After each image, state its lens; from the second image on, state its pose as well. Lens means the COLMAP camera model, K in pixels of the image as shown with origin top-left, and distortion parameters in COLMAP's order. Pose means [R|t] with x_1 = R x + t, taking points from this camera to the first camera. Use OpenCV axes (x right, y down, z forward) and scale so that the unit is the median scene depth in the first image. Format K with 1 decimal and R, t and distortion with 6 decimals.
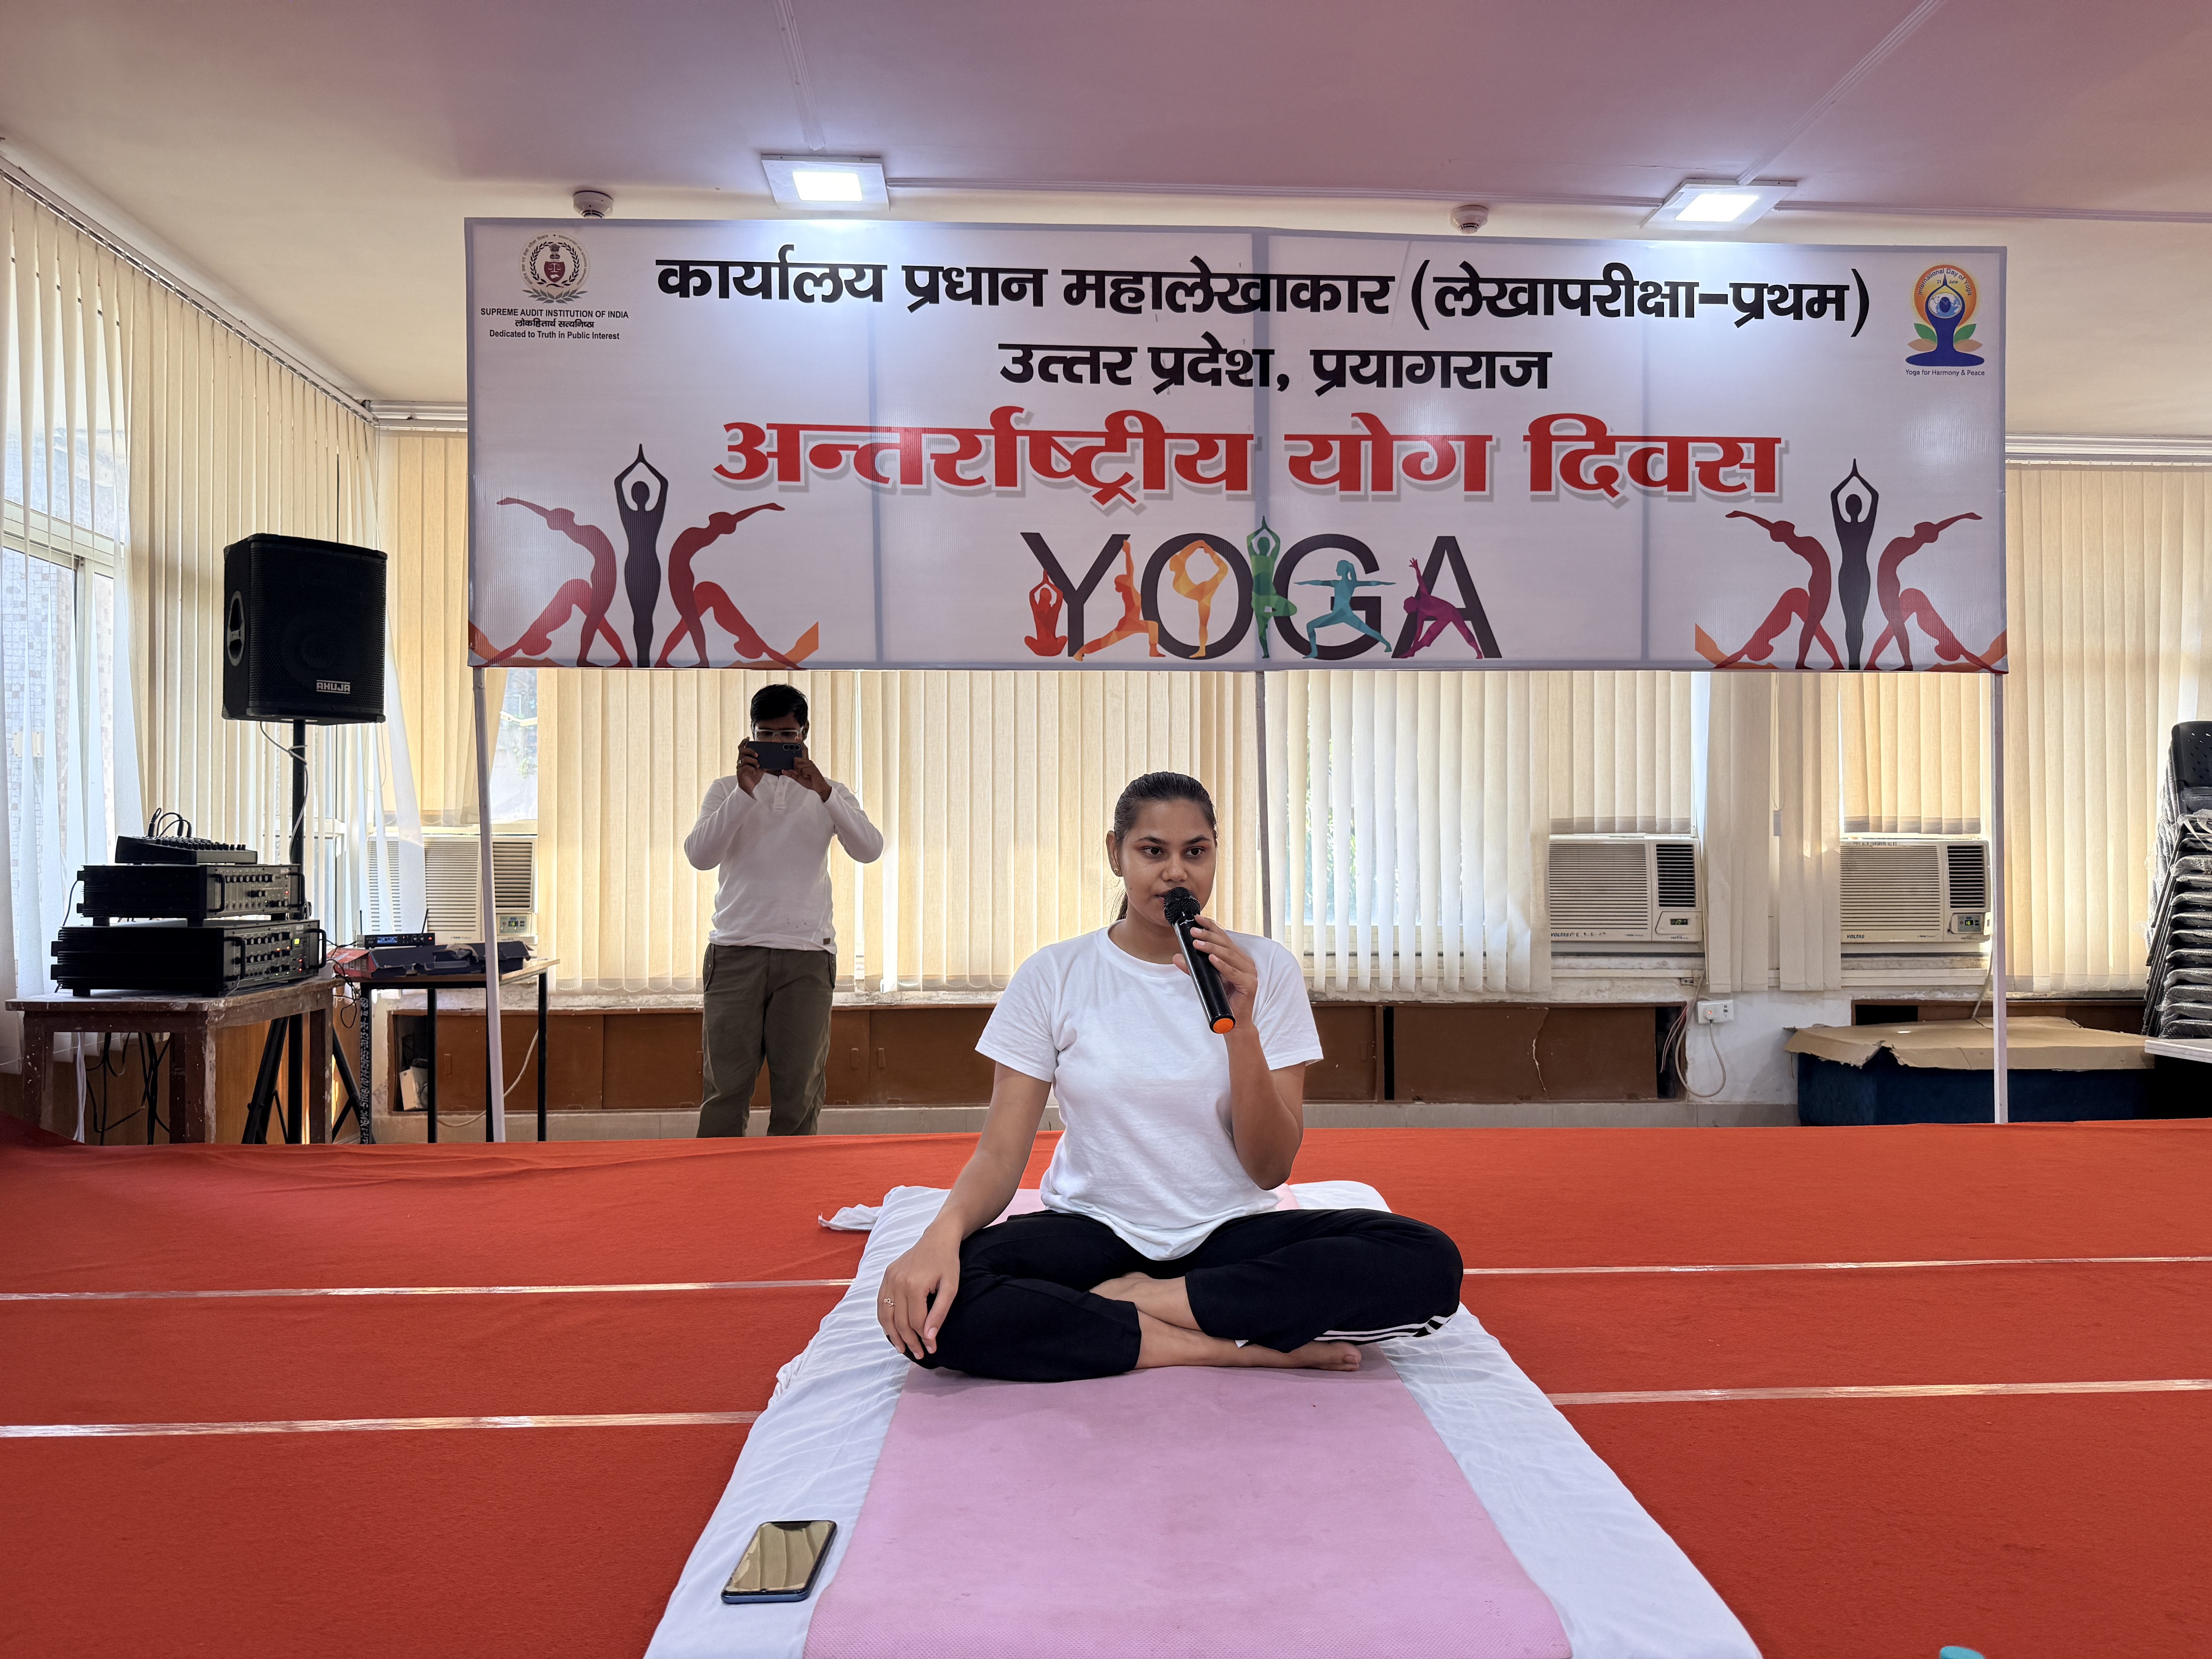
lens RADIAL K [[1575.4, 0, 1109.0], [0, 1575.4, 861.6], [0, 0, 1]] dist [0.038030, -0.053359]
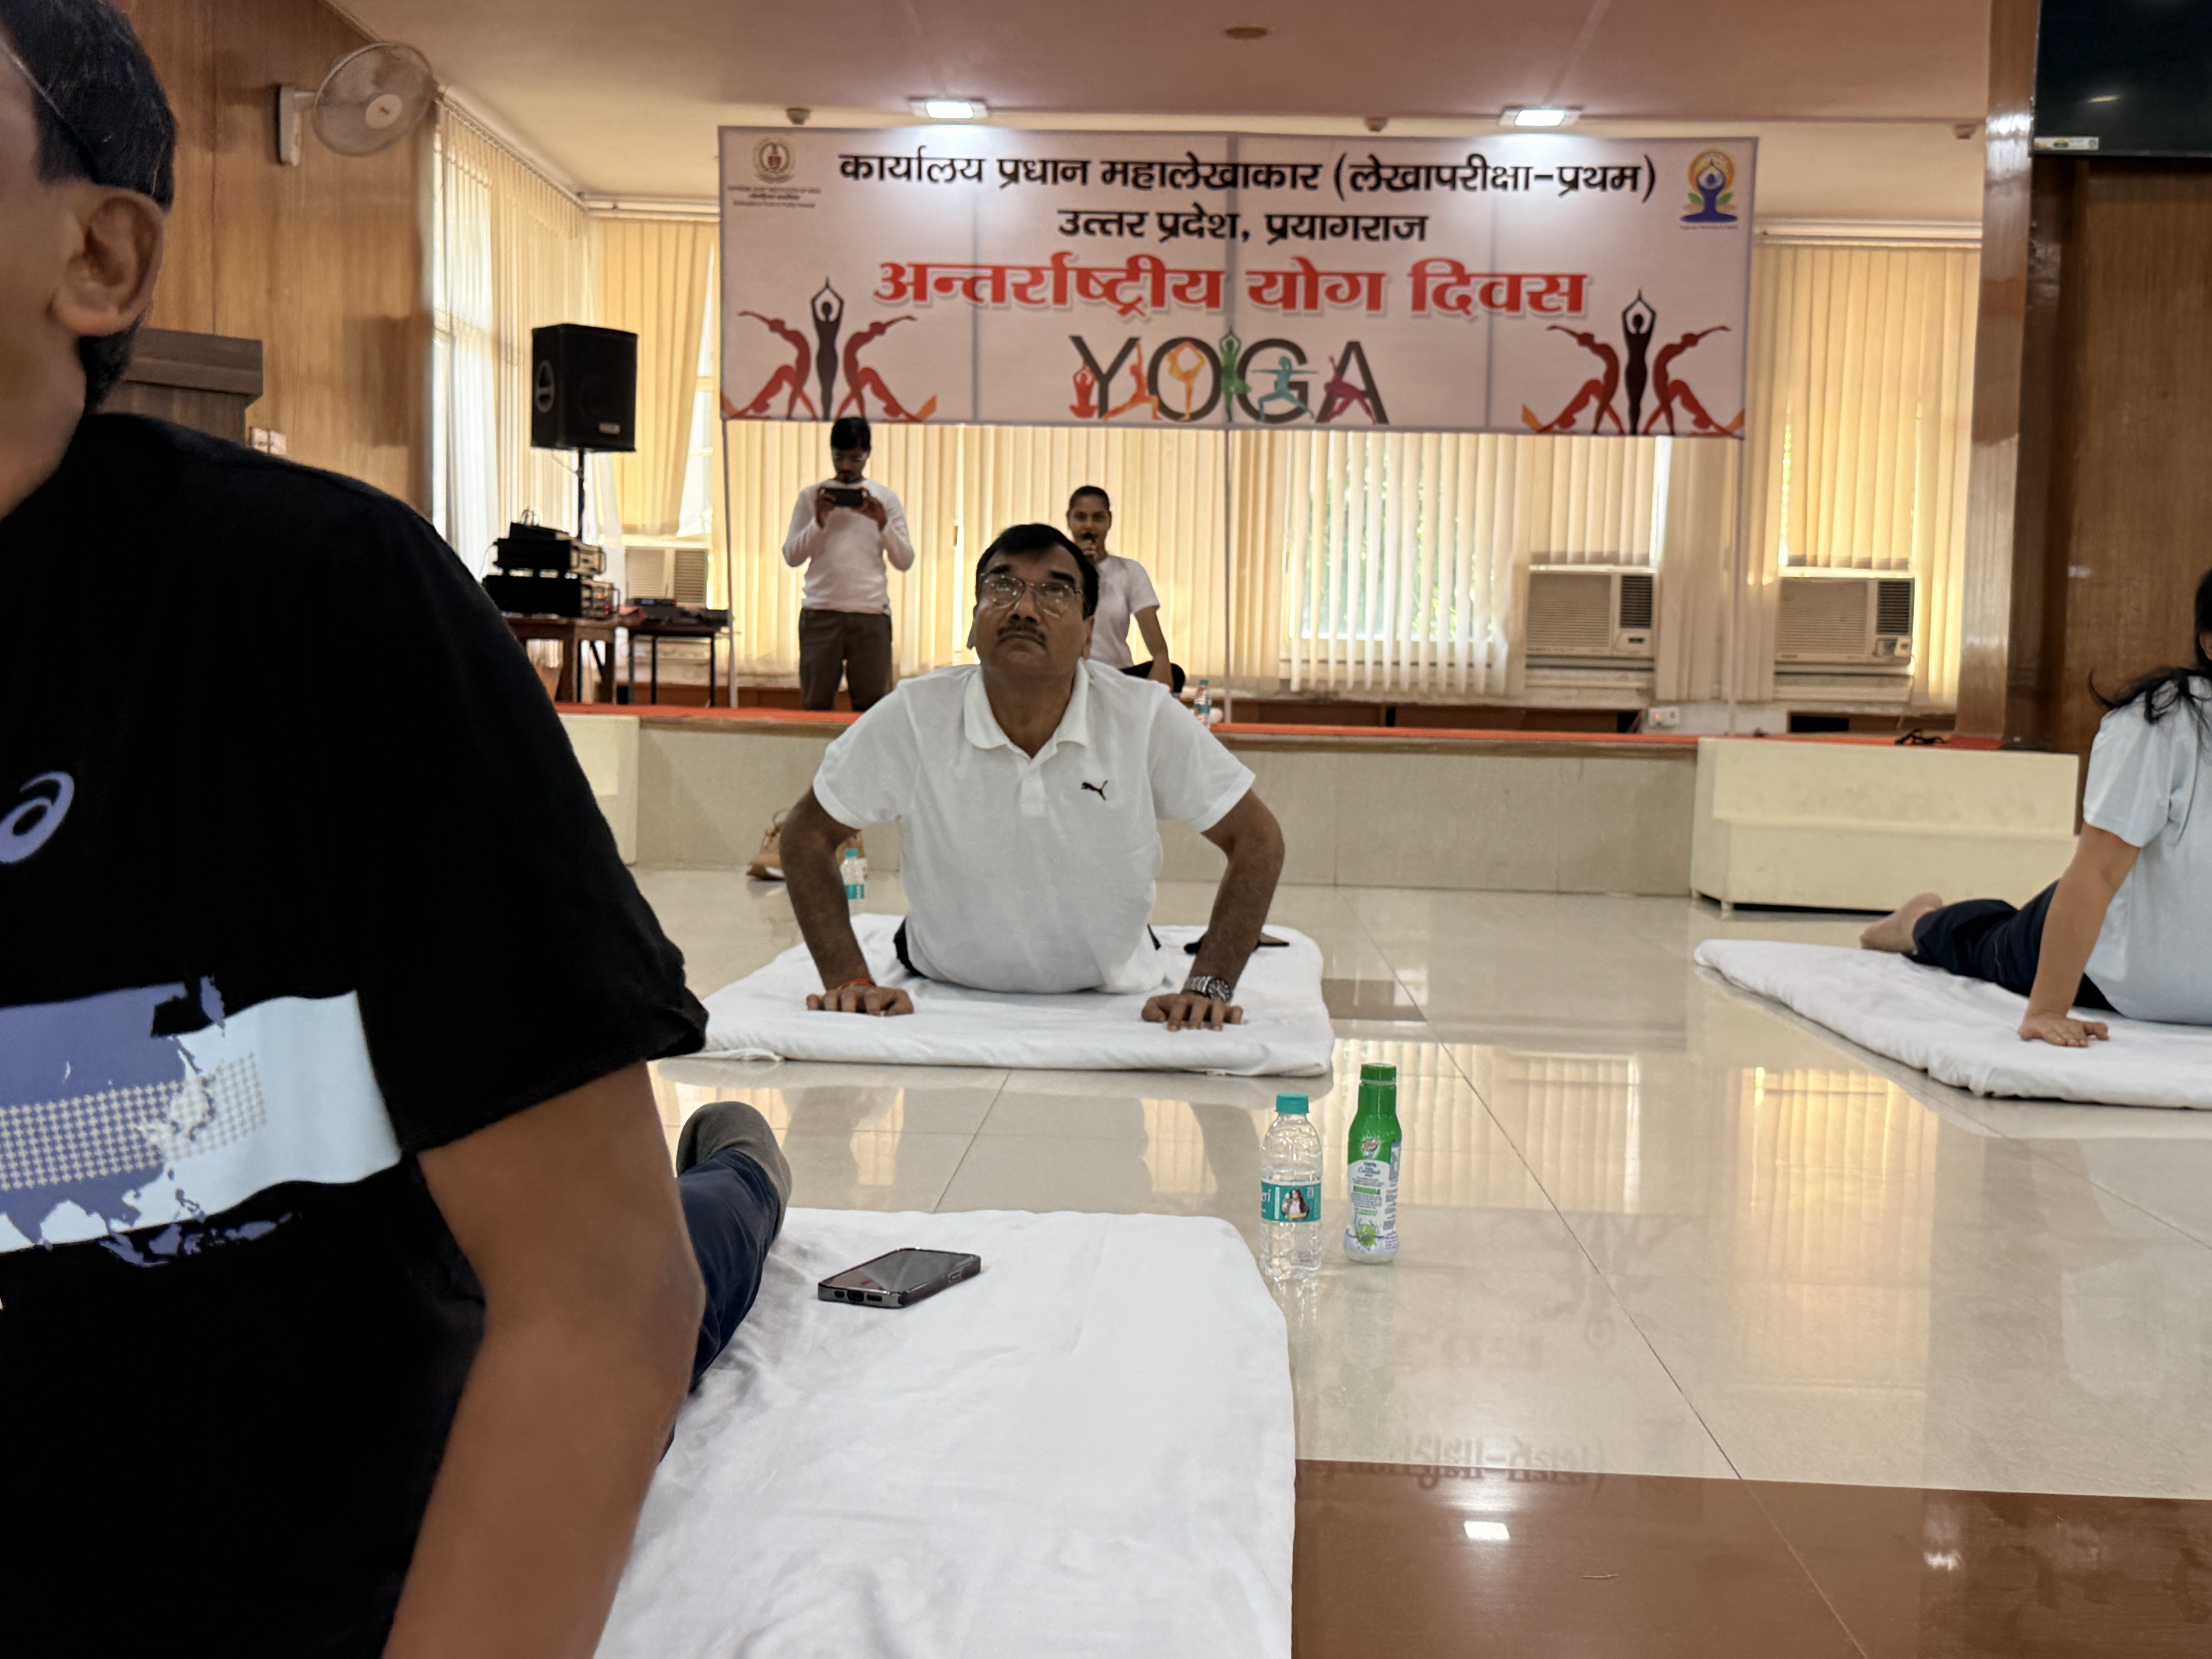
lens RADIAL K [[2662.3, 0, 1091.4], [0, 2662.3, 914.1], [0, 0, 1]] dist [0.054035, 0.000000]
pose [[0.994126, 0.035359, -0.102293, 0.245014], [-0.027081, 0.996329, 0.081205, 0.135920], [0.104788, -0.077958, 0.991434, -1.571874]]
